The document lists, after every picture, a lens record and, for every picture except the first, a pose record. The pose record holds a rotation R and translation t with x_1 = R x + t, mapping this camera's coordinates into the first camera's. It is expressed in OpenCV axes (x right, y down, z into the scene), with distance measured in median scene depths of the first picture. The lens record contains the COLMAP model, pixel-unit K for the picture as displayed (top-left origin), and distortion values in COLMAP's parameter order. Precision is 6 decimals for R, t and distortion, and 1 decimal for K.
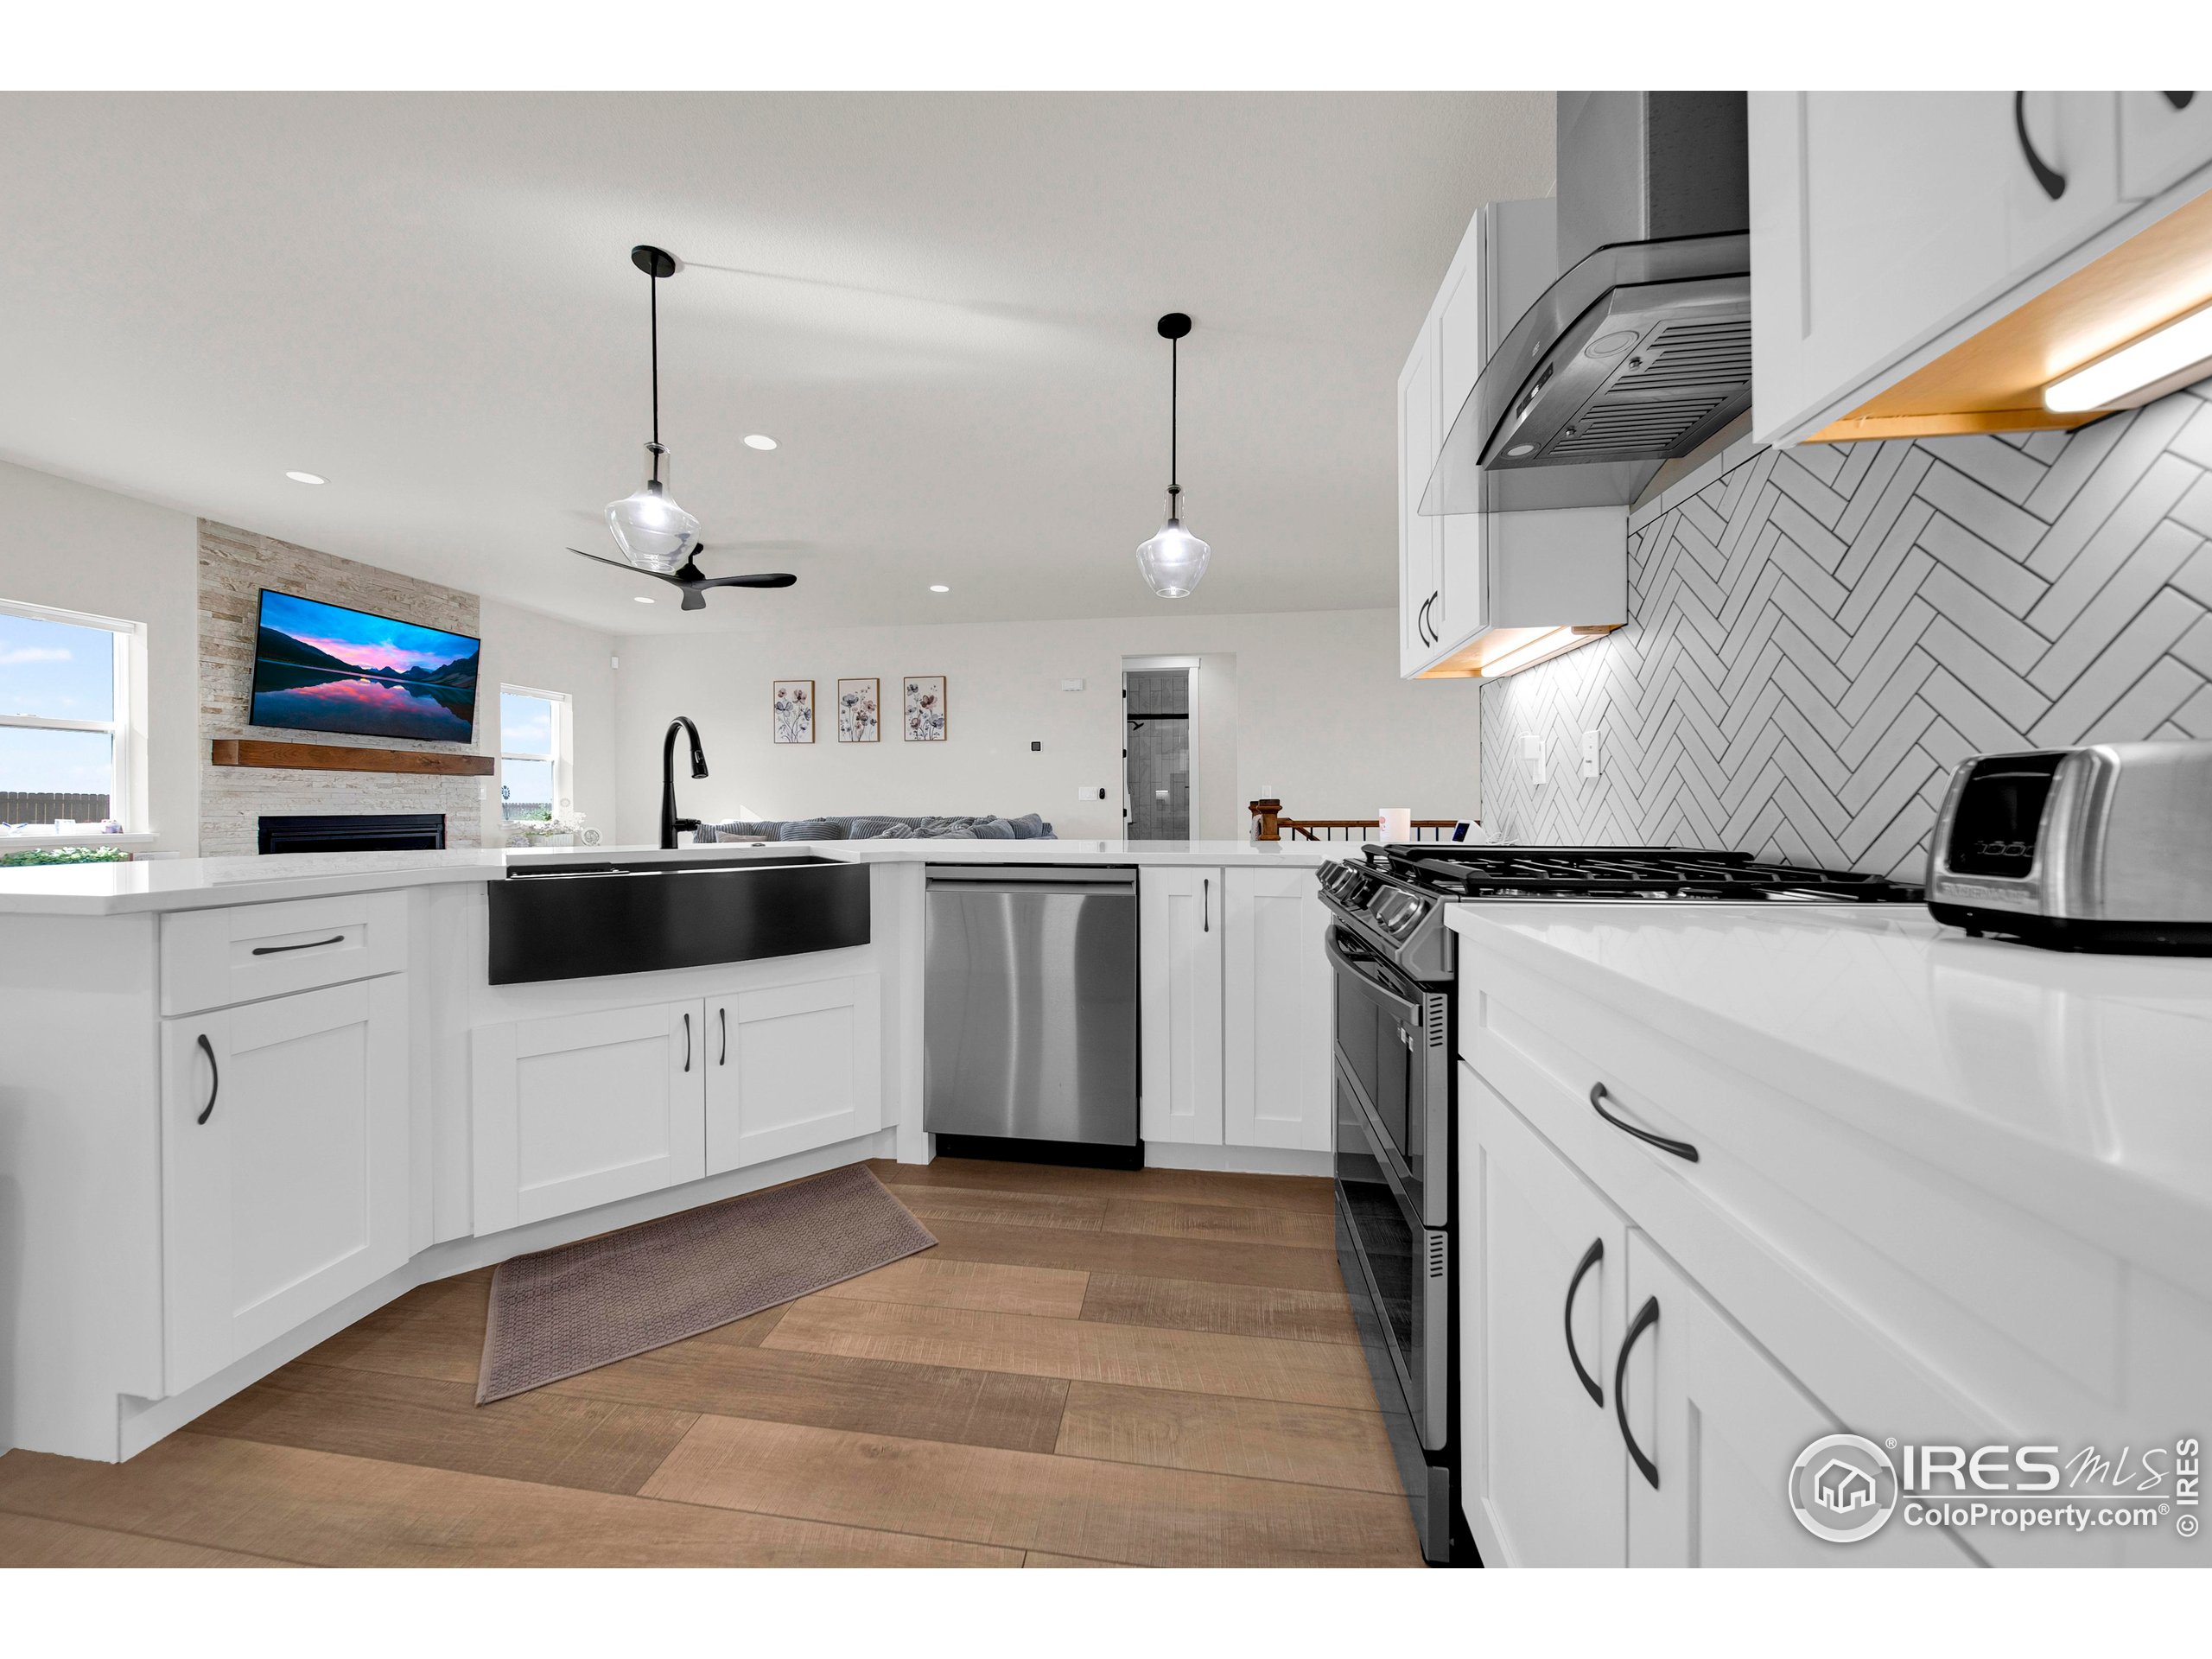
lens RADIAL K [[784.0, 0, 1100.0], [0, 784.0, 806.0], [0, 0, 1]] dist [-0.003014, 0.000105]
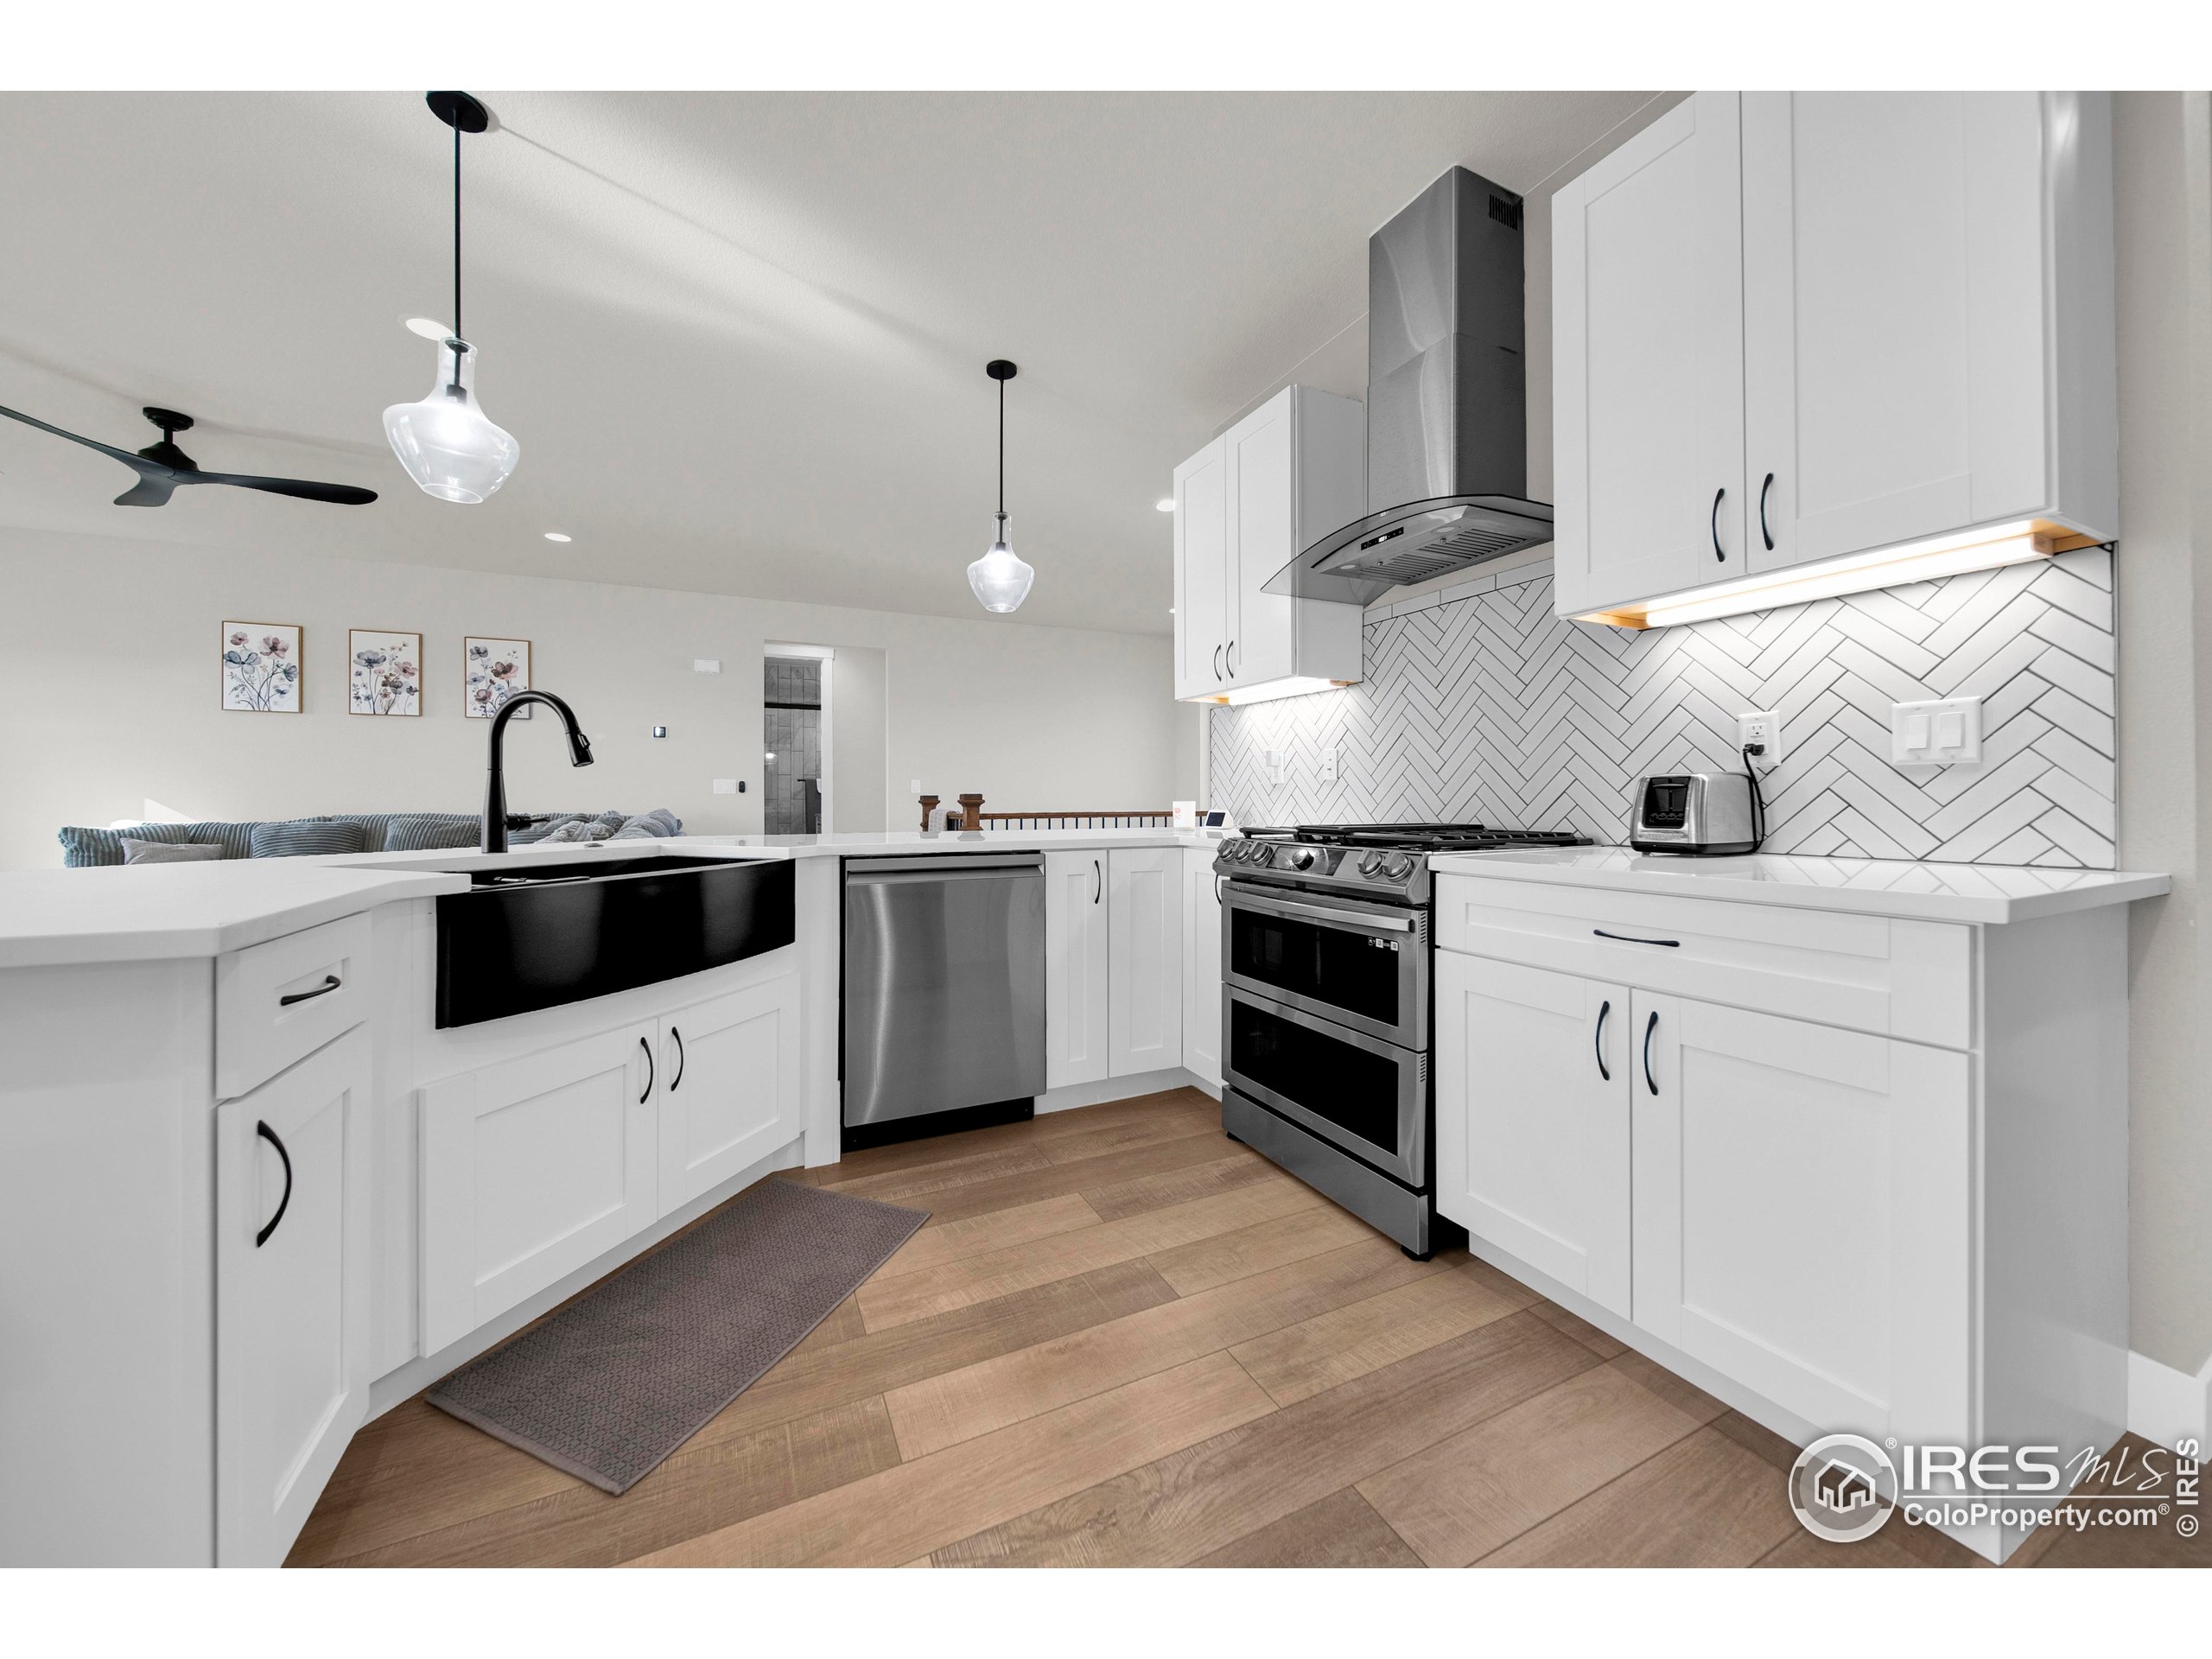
lens RADIAL K [[784.0, 0, 1096.3], [0, 784.0, 796.5], [0, 0, 1]] dist [-0.003014, 0.000105]
pose [[0.836745, 0.001504, 0.547591, -0.524943], [0.001034, 0.999990, -0.004327, 0.000854], [-0.547592, 0.004187, 0.836735, -0.007998]]
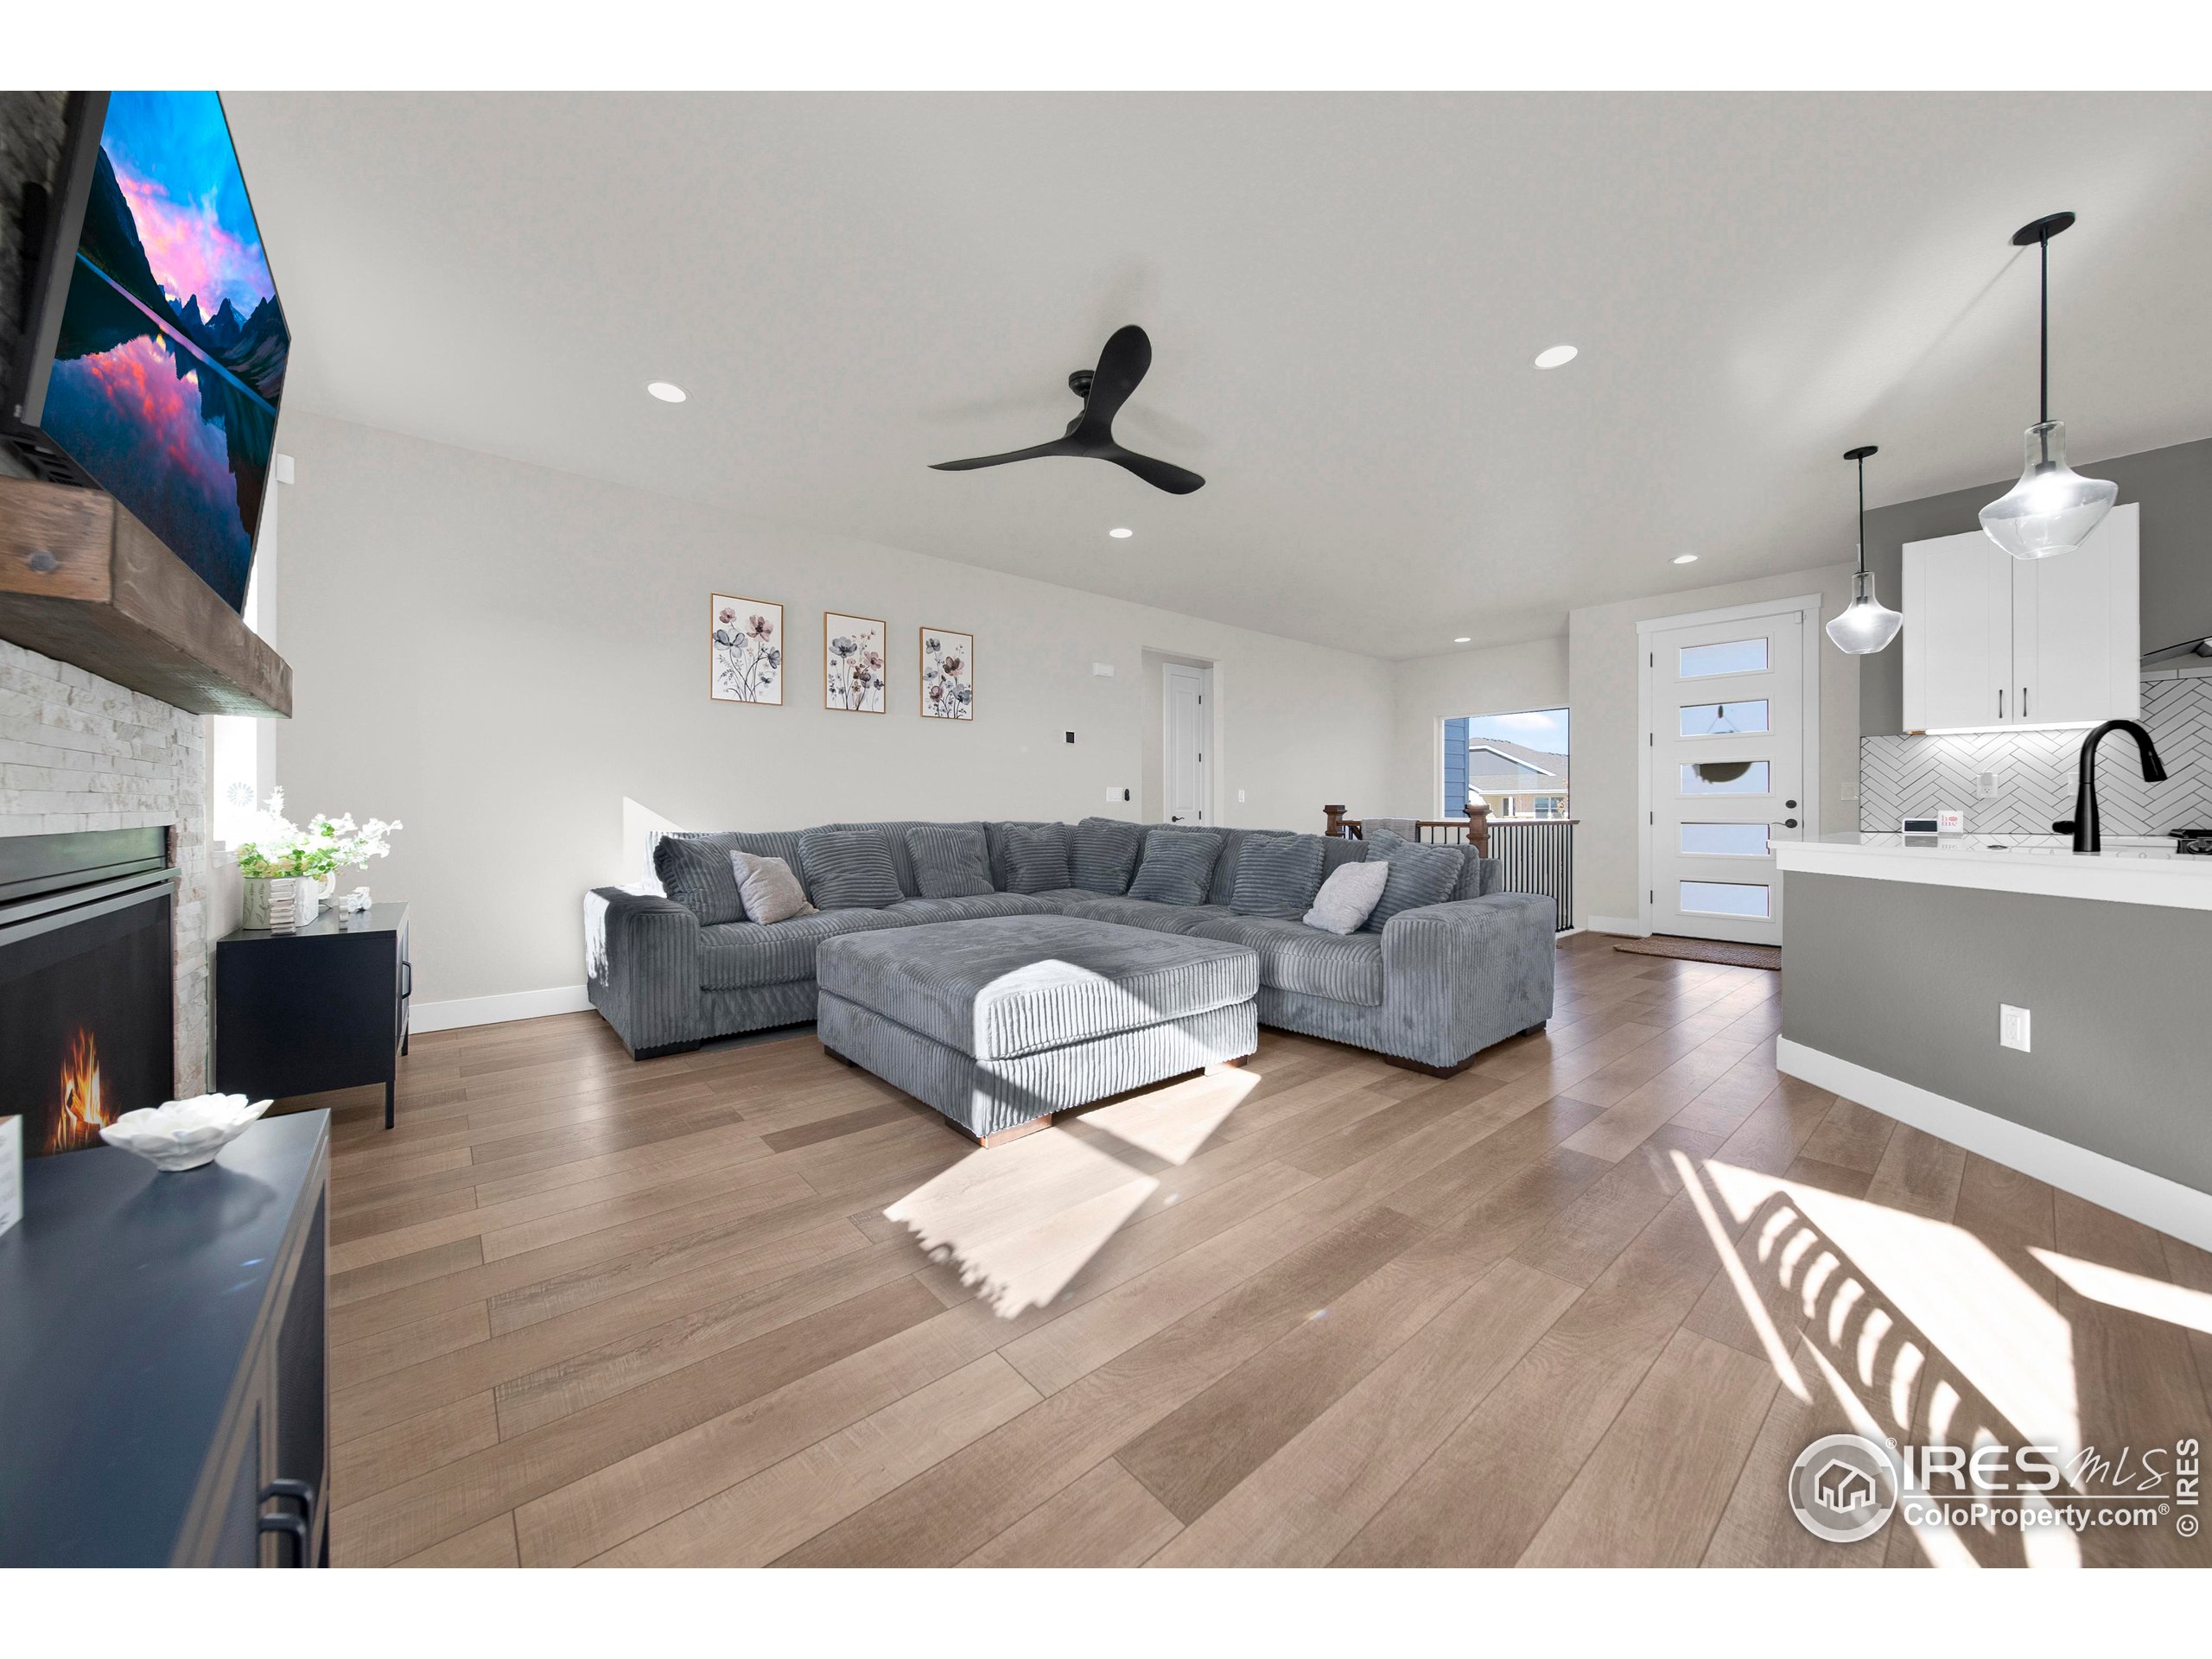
lens RADIAL K [[784.0, 0, 1107.4], [0, 784.0, 805.9], [0, 0, 1]] dist [-0.003014, 0.000105]
pose [[0.672153, 0.007336, 0.740376, -2.332360], [-0.003422, 0.999971, -0.006801, 0.010717], [-0.740404, 0.002038, 0.672159, 1.386624]]
